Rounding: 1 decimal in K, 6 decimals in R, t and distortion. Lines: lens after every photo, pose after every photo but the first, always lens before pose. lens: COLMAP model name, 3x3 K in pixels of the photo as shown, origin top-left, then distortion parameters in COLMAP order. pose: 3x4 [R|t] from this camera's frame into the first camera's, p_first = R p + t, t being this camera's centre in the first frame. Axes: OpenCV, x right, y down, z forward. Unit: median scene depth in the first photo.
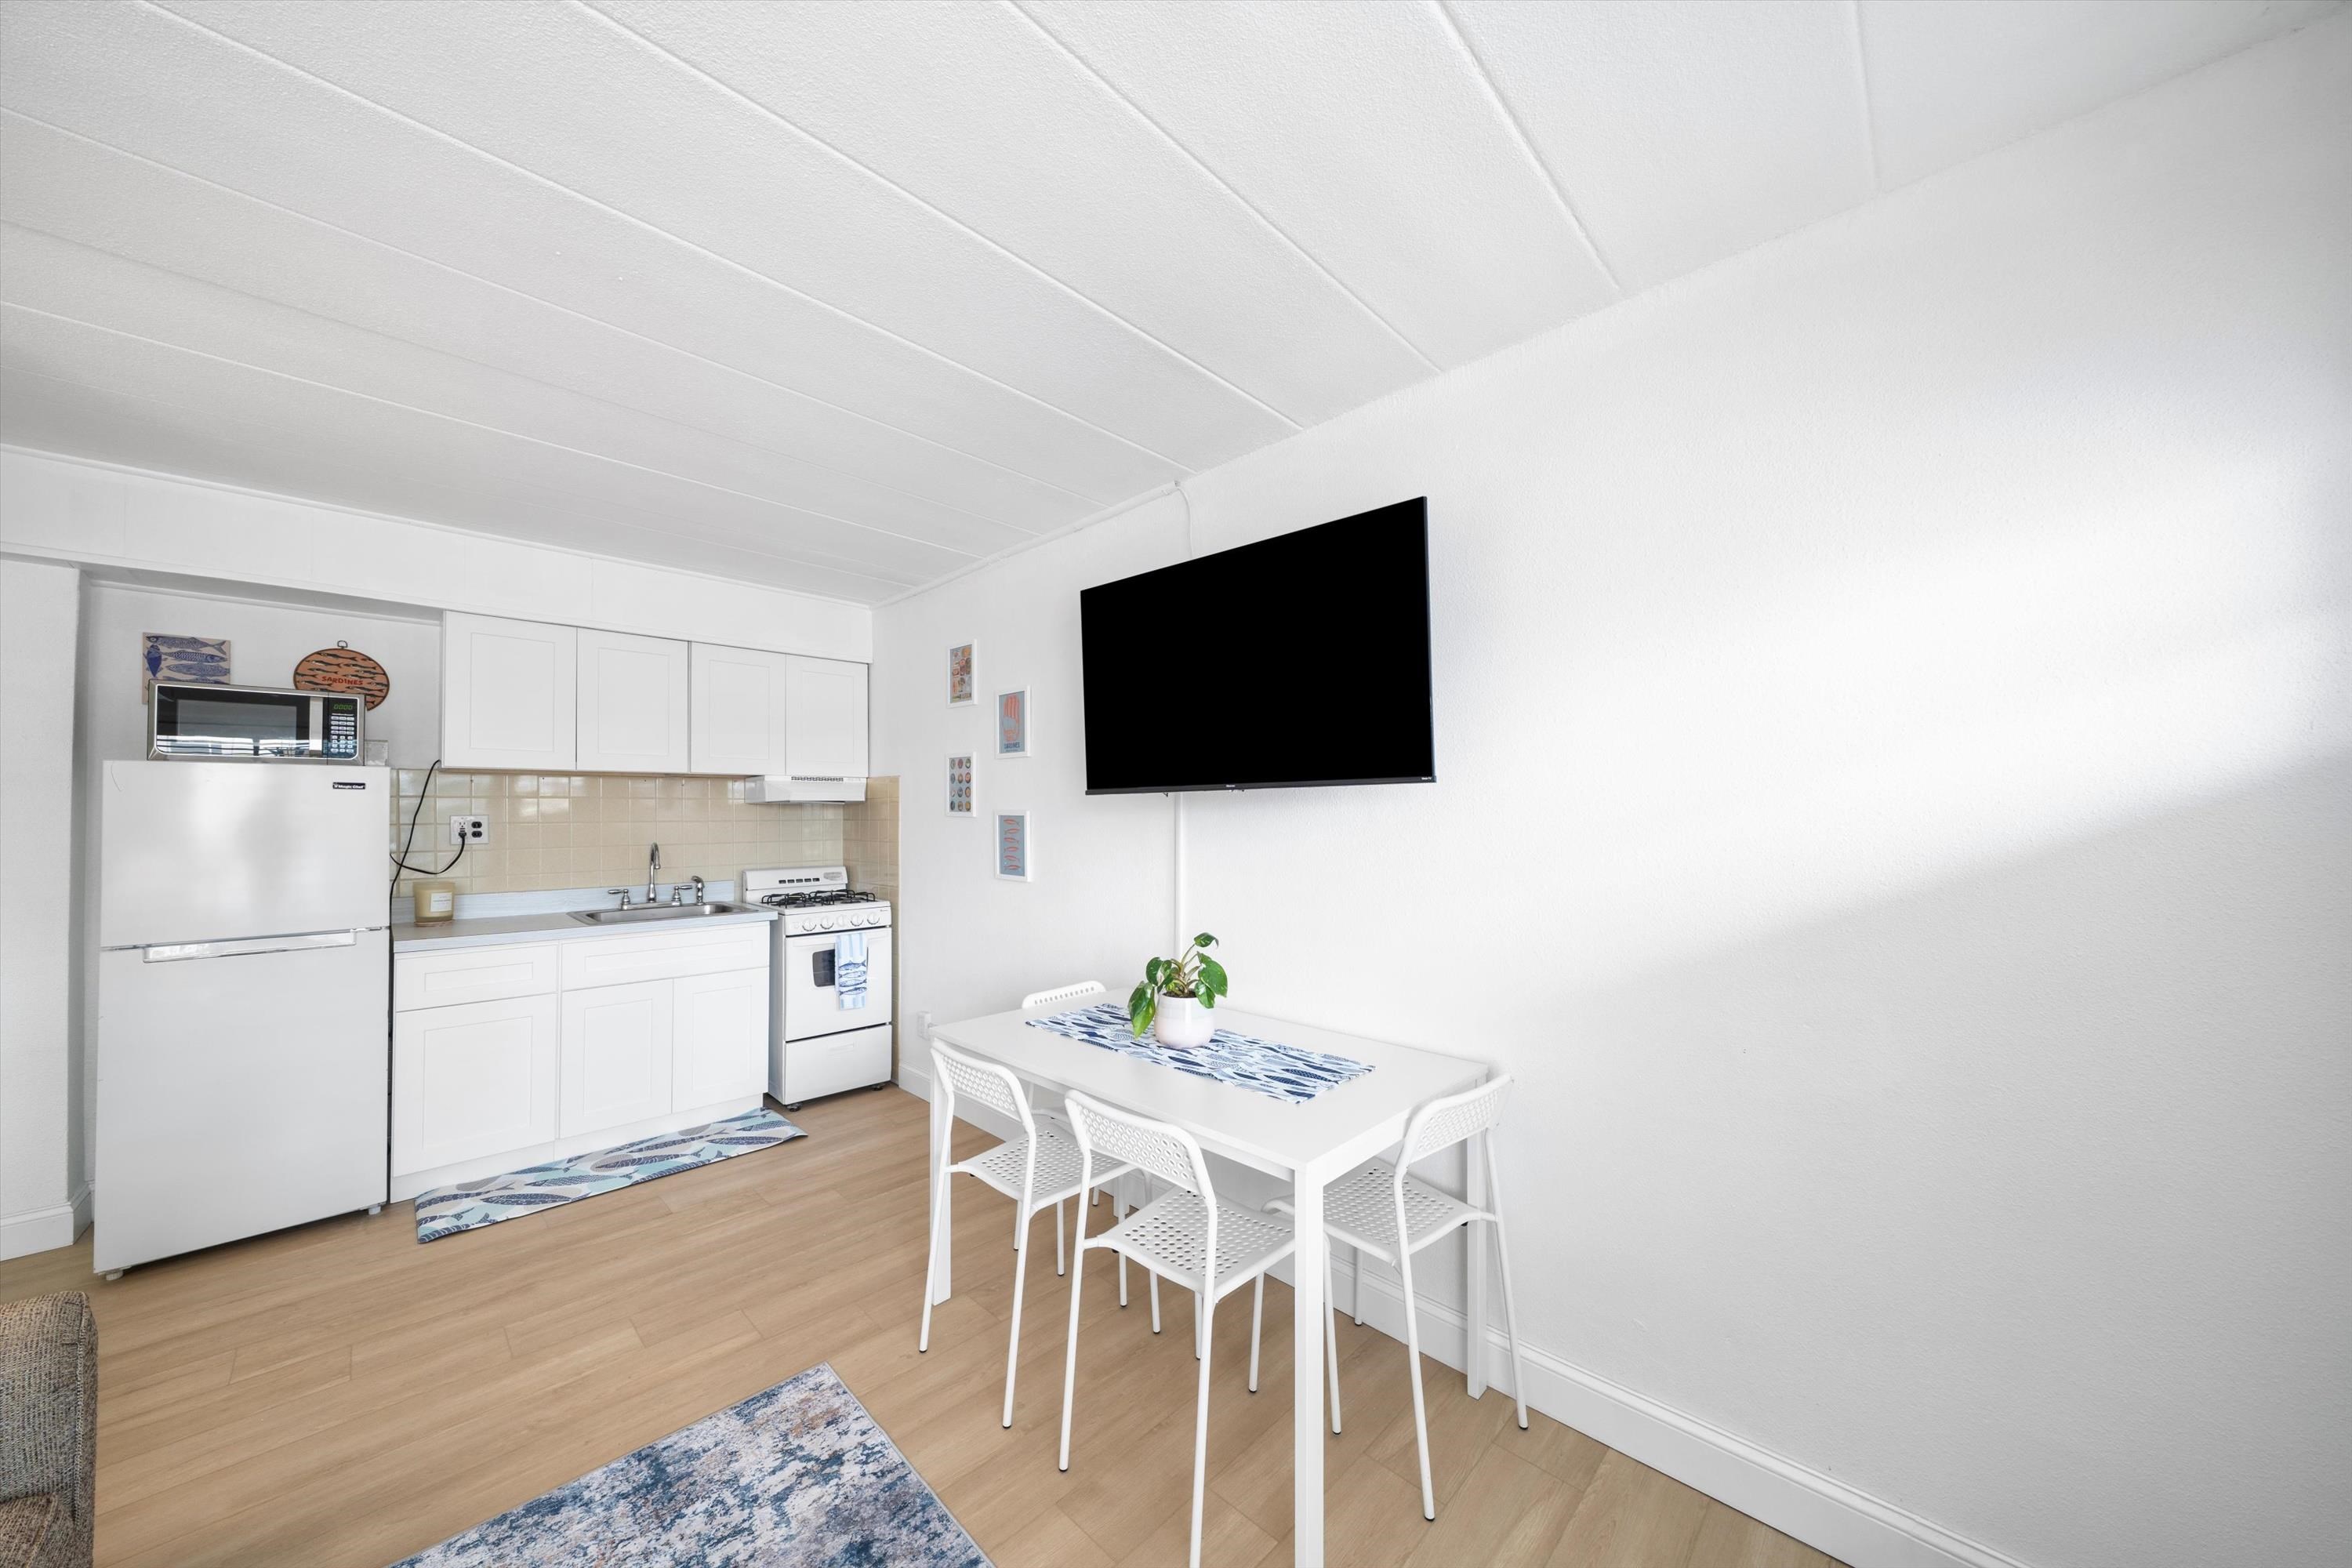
lens RADIAL K [[798.9, 0, 1167.7], [0, 798.9, 795.8], [0, 0, 1]] dist [-0.006413, -0.000090]
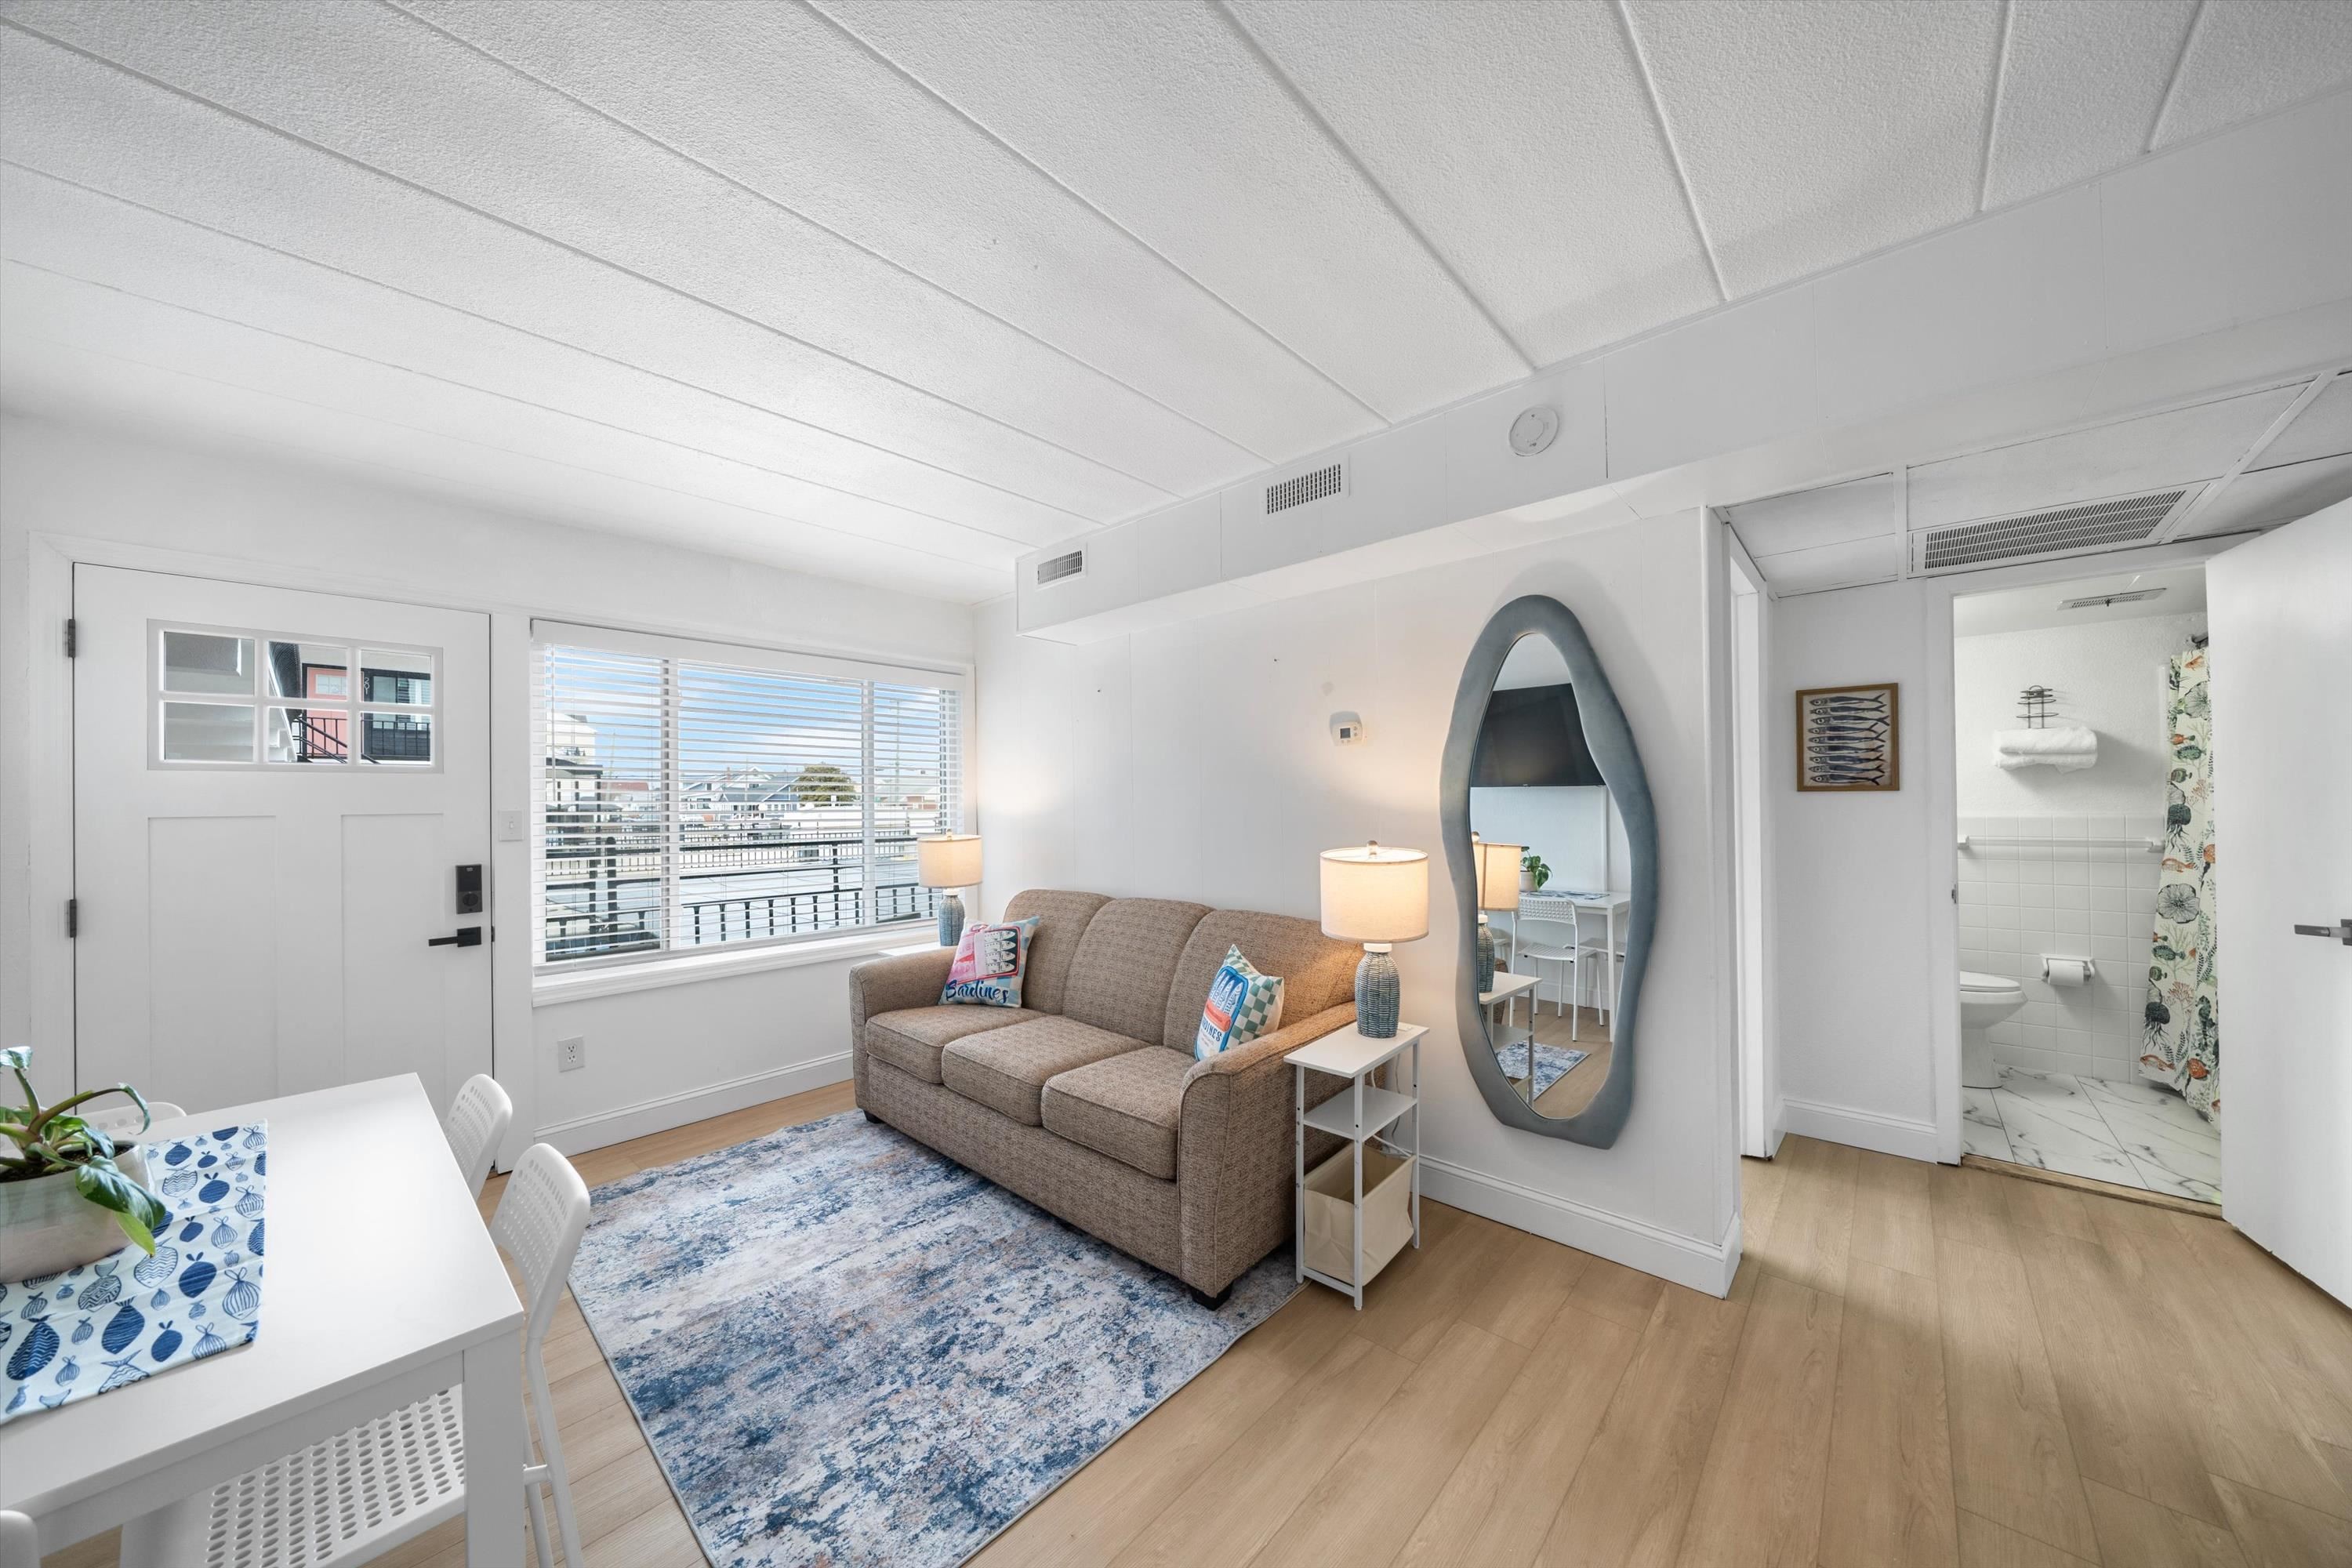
lens RADIAL K [[798.9, 0, 1165.9], [0, 798.9, 796.3], [0, 0, 1]] dist [-0.006413, -0.000090]
pose [[-0.999369, 0.018894, -0.030068, -0.520017], [0.020011, 0.999104, -0.037303, 0.038362], [0.029337, -0.037882, -0.998852, 1.189562]]
